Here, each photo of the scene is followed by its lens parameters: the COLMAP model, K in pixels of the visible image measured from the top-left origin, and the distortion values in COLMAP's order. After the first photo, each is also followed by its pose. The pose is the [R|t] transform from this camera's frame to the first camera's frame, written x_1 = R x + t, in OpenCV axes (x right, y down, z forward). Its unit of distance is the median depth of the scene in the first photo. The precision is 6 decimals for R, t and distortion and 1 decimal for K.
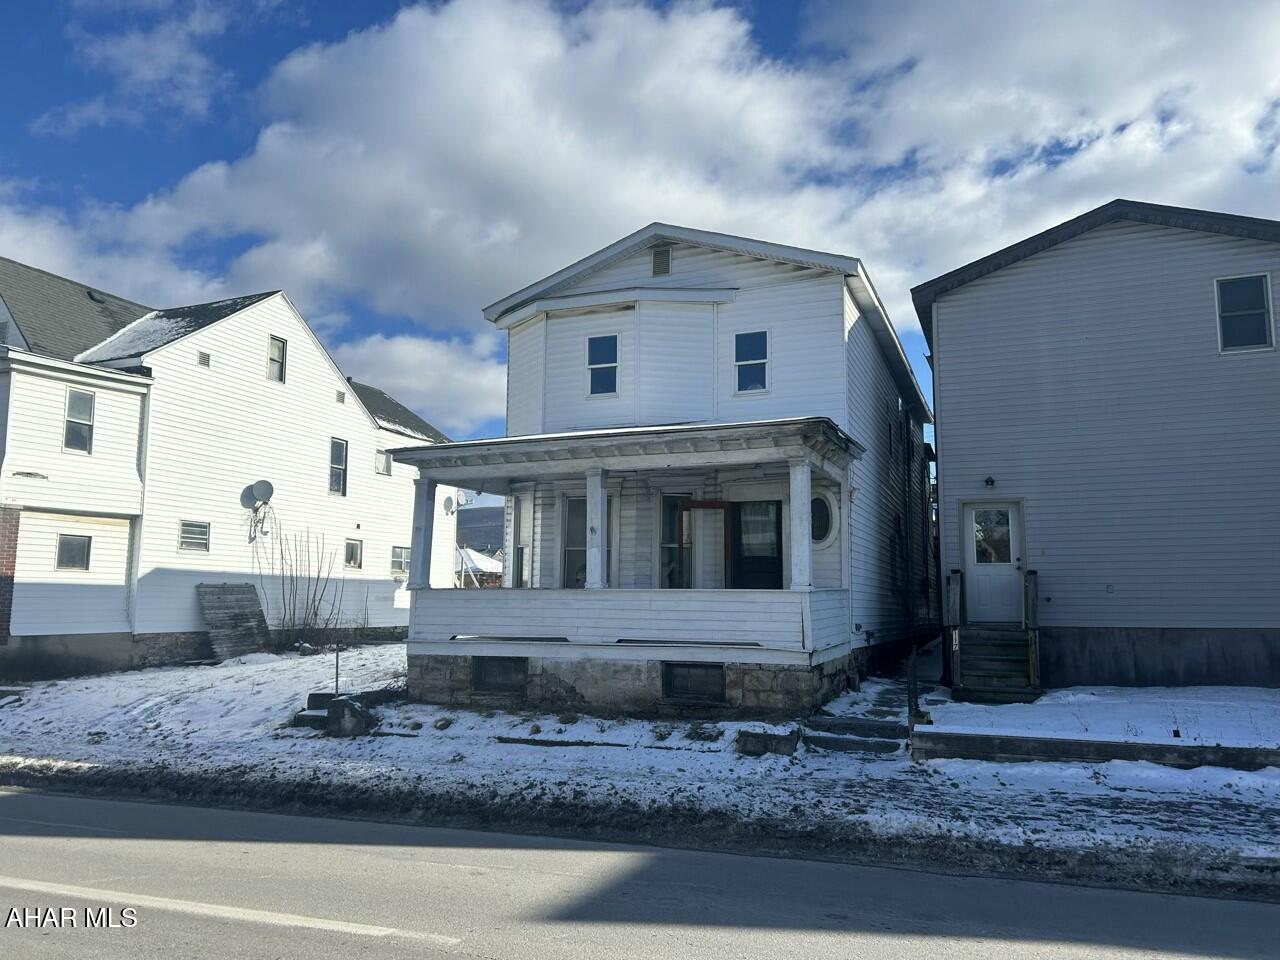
lens RADIAL K [[960.3, 0, 638.3], [0, 960.3, 475.2], [0, 0, 1]] dist [0.017123, -0.020583]
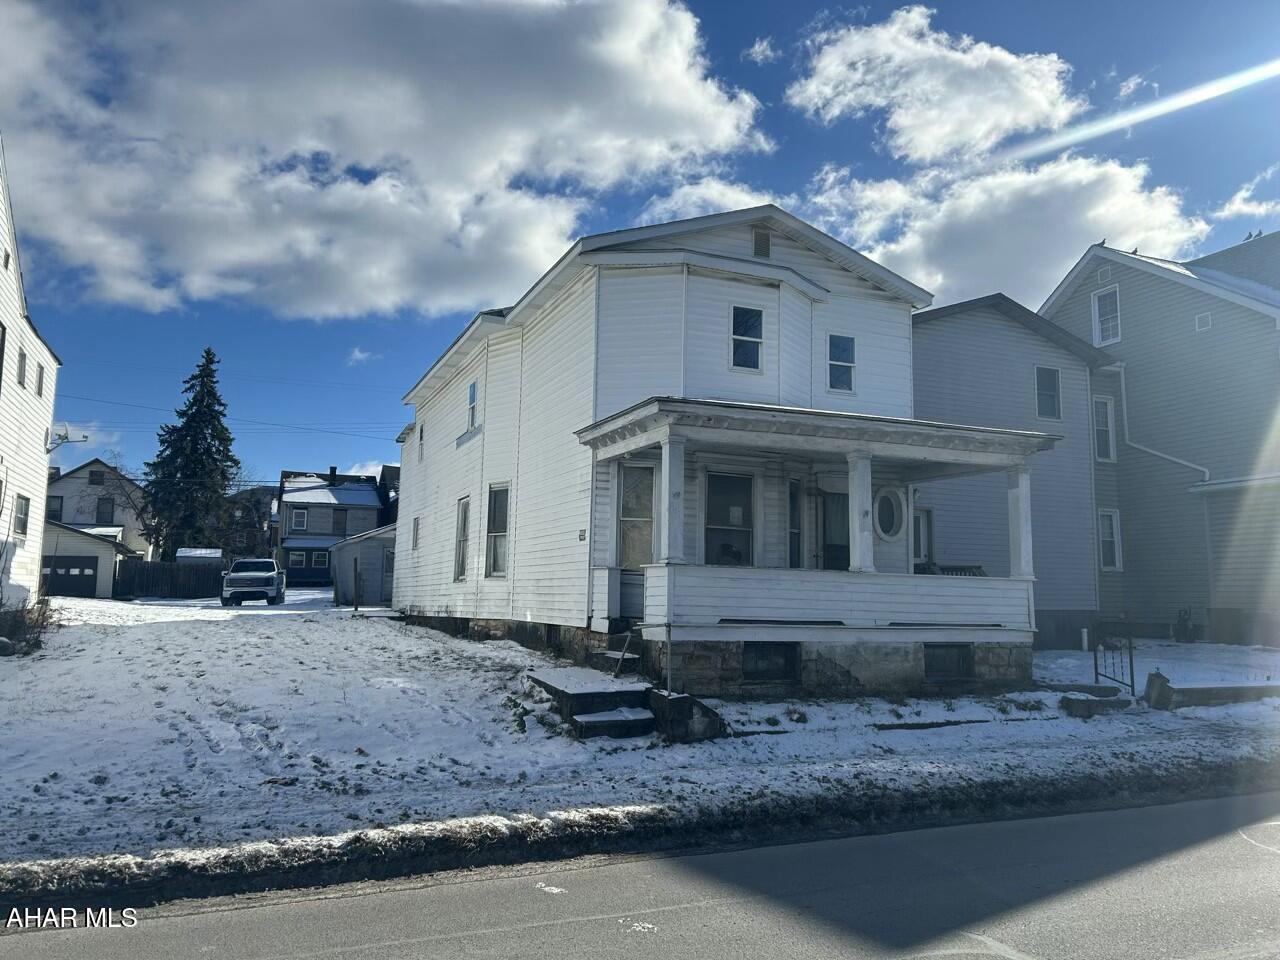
lens RADIAL K [[960.3, 0, 636.8], [0, 960.3, 483.1], [0, 0, 1]] dist [0.017123, -0.020583]
pose [[0.715121, 0.094311, 0.692609, -0.895919], [-0.110734, 0.993629, -0.020968, 0.071864], [-0.690174, -0.061701, 0.721008, 0.438024]]
